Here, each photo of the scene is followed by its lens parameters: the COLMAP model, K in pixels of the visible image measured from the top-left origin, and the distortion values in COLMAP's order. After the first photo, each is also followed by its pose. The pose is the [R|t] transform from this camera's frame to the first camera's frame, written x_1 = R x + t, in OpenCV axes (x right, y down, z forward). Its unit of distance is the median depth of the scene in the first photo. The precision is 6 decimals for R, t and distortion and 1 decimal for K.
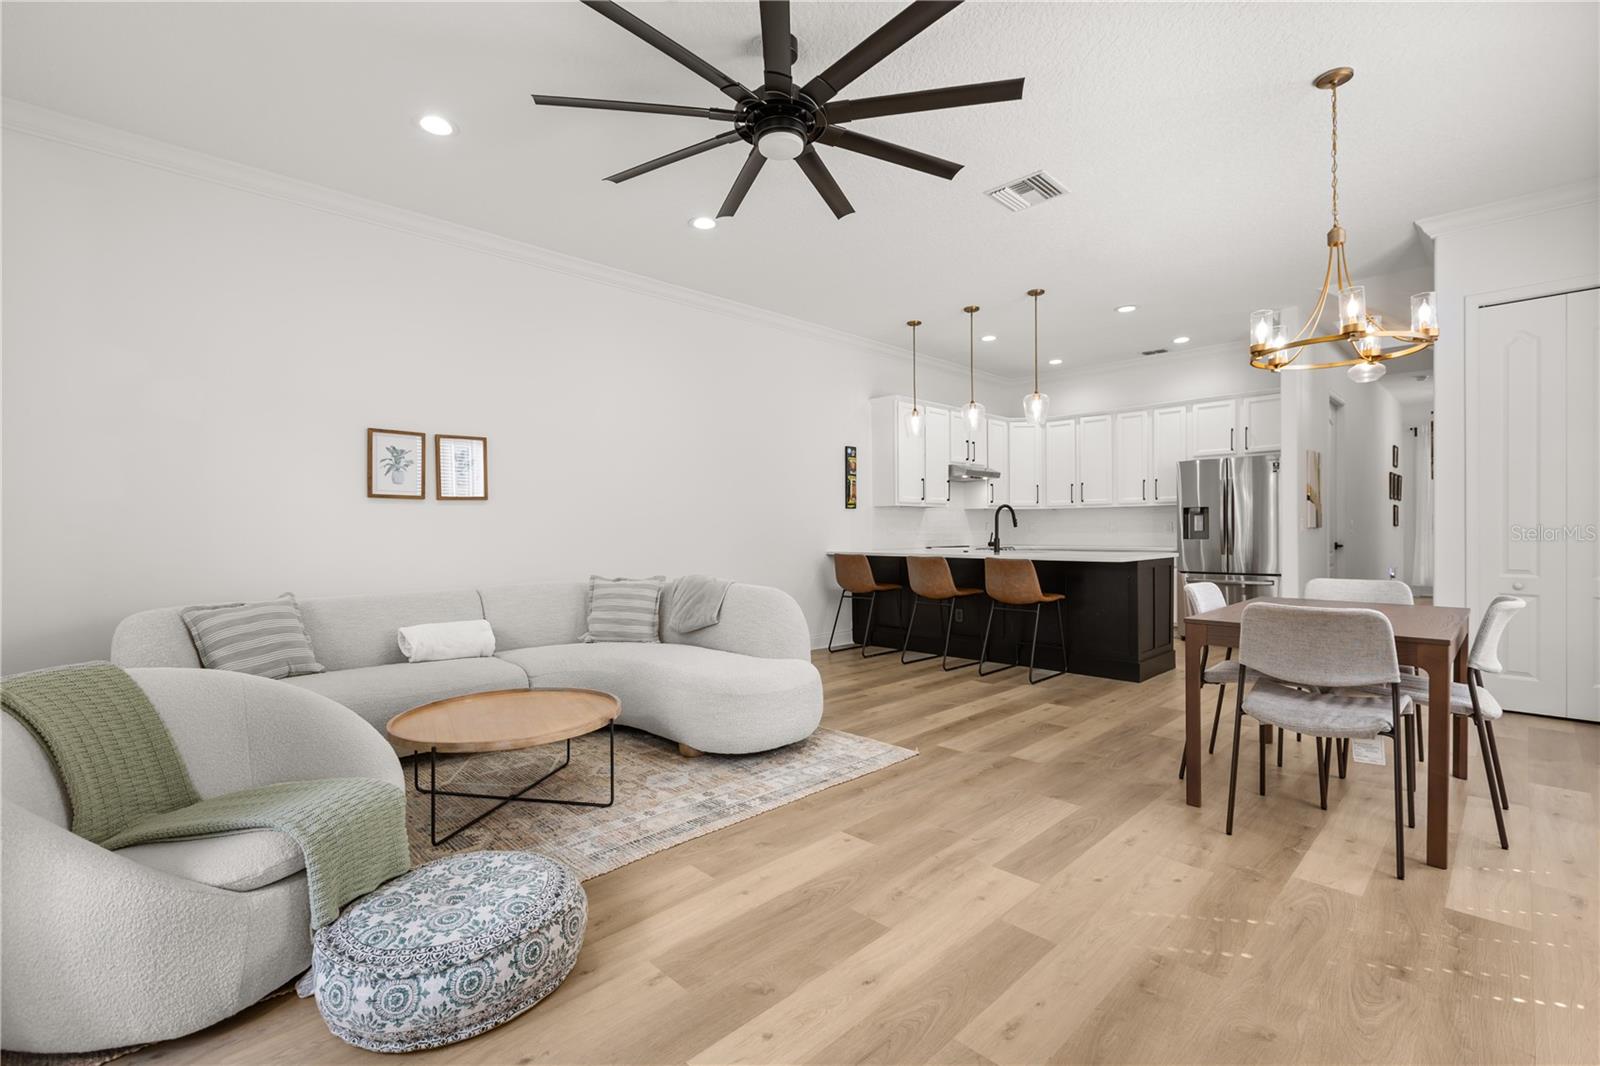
lens RADIAL K [[707.2, 0, 811.4], [0, 707.2, 521.2], [0, 0, 1]] dist [-0.002055, -0.000569]
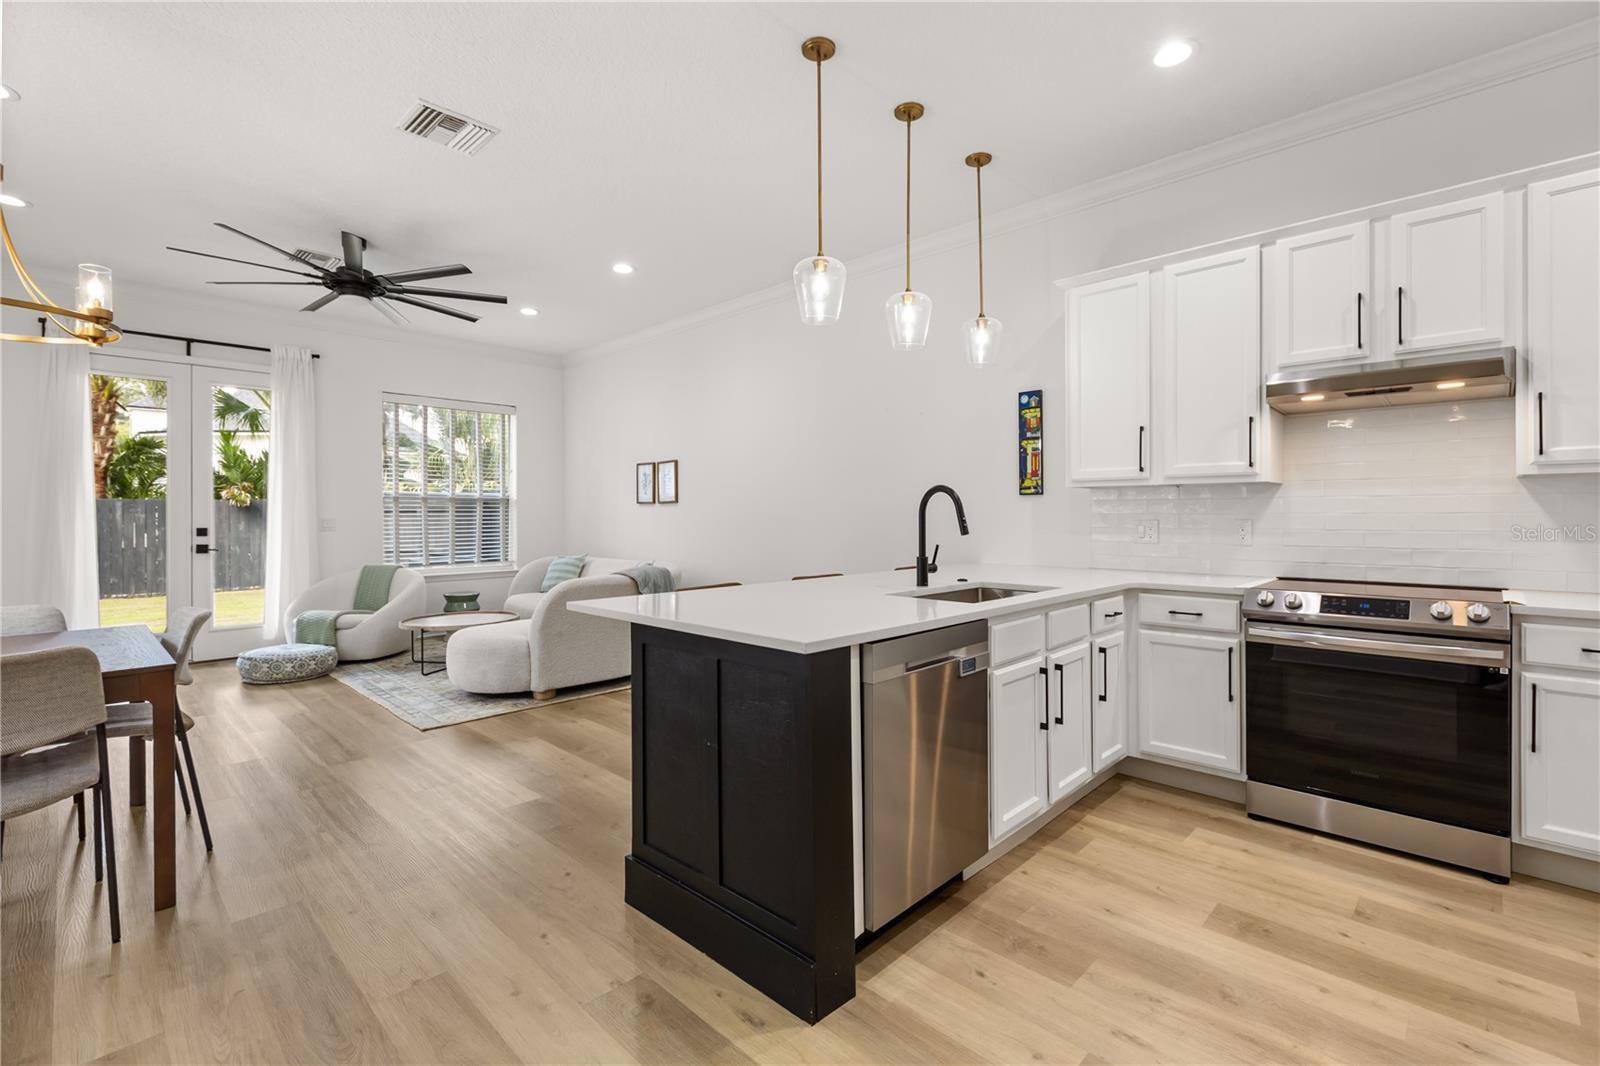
lens RADIAL K [[707.2, 0, 811.8], [0, 707.2, 517.3], [0, 0, 1]] dist [-0.002055, -0.000569]
pose [[0.037488, 0.010610, -0.999241, 0.645872], [0.013979, 0.999840, 0.011141, -0.007731], [0.999199, -0.014386, 0.037334, 0.788115]]
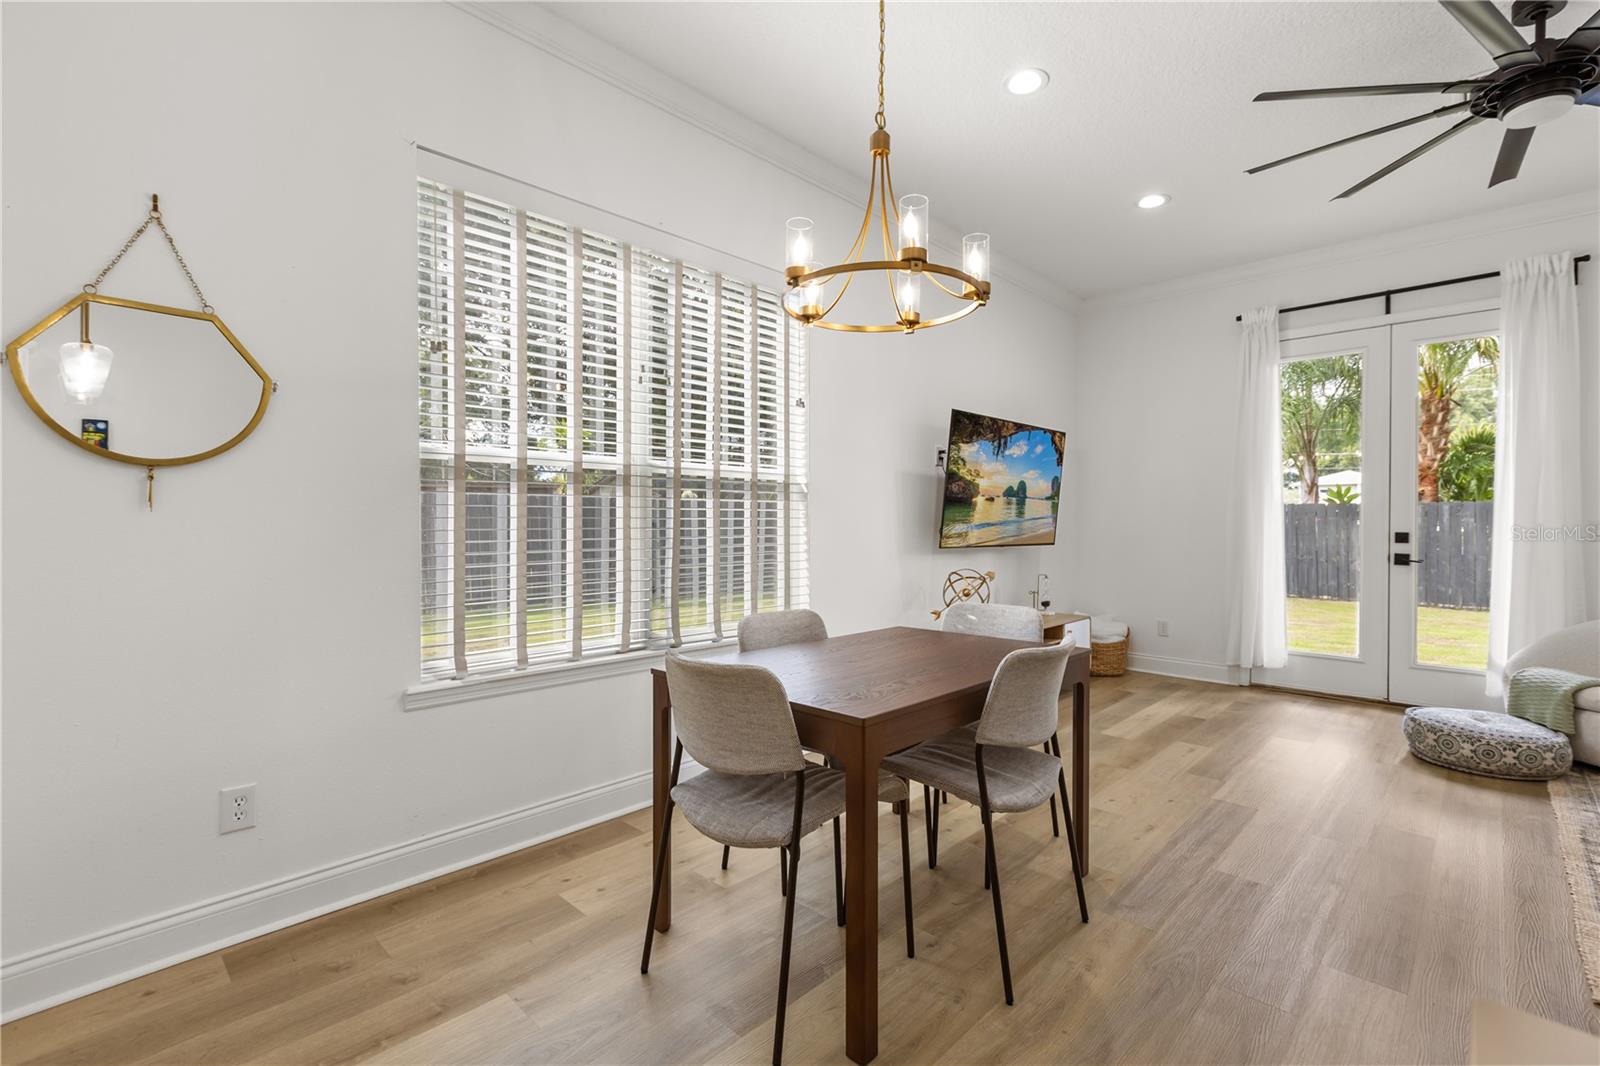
lens RADIAL K [[707.2, 0, 807.5], [0, 707.2, 528.3], [0, 0, 1]] dist [-0.002055, -0.000569]
pose [[-0.999686, 0.004440, -0.024664, 0.350535], [0.004459, 0.999990, -0.000723, -0.001662], [0.024660, -0.000832, -0.999696, 0.734339]]
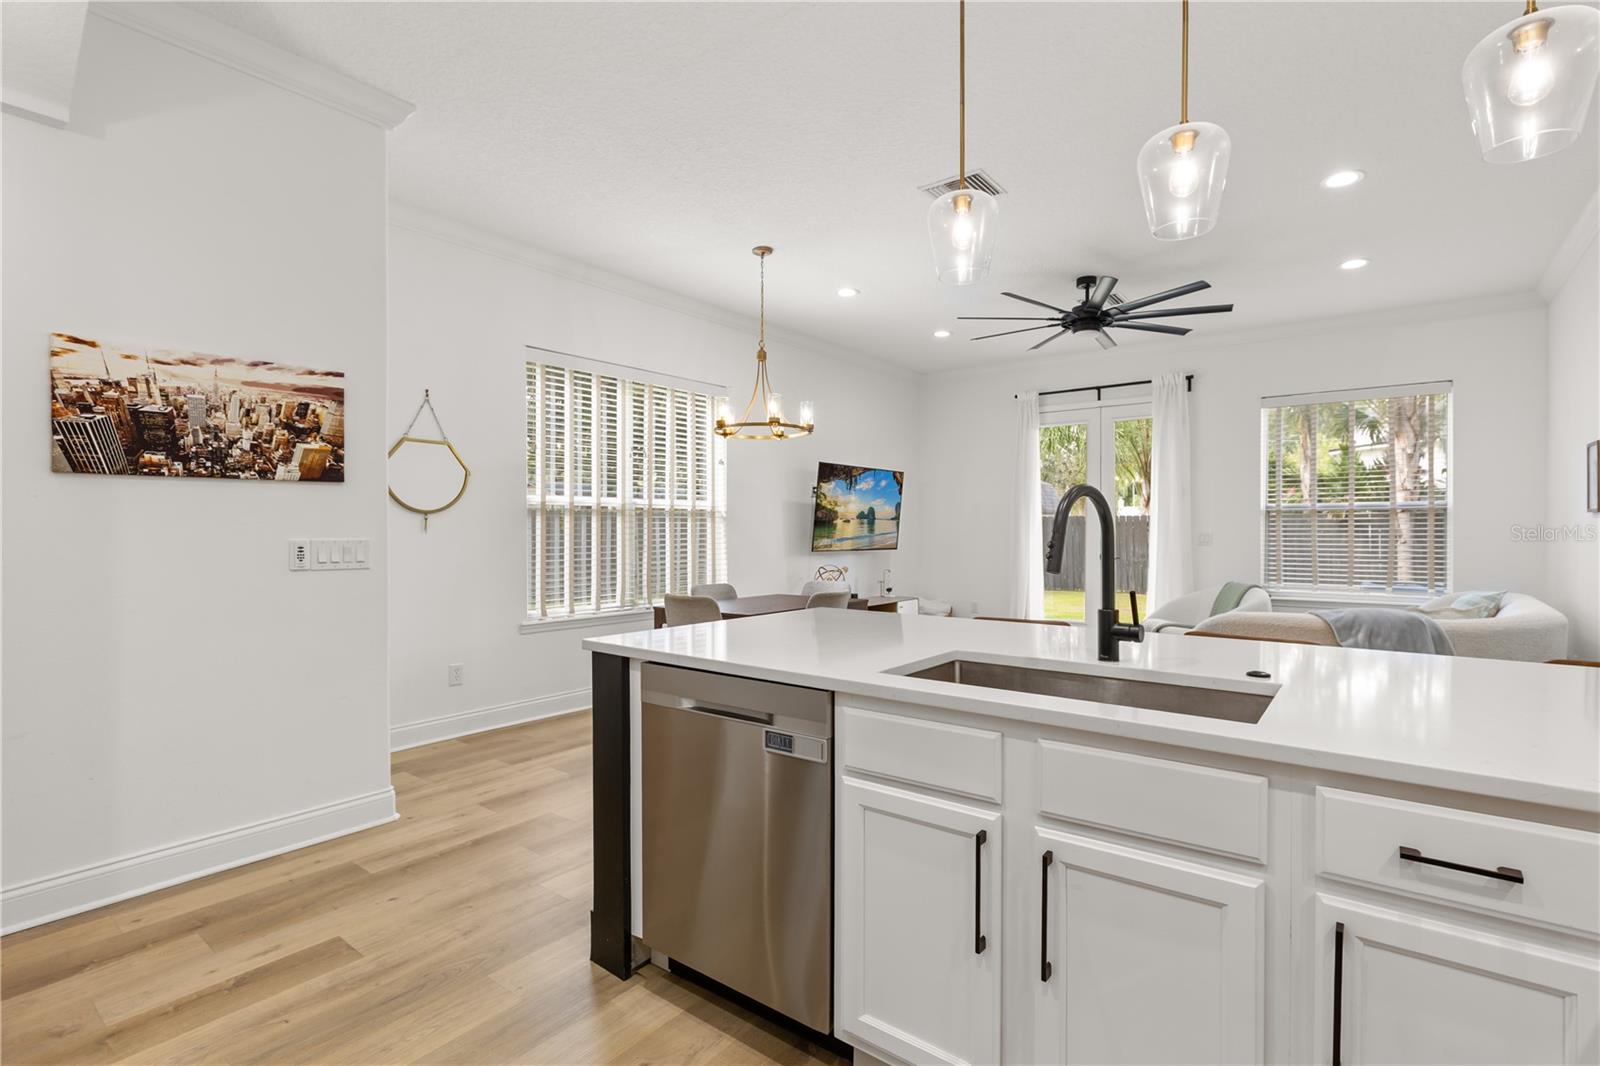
lens RADIAL K [[783.2, 0, 806.6], [0, 783.2, 541.3], [0, 0, 1]] dist [-0.017331, -0.000180]
pose [[-0.991137, 0.008826, -0.132550, 0.364835], [0.008184, 0.999952, 0.005386, -0.003817], [0.132591, 0.004253, -0.991162, 1.115155]]
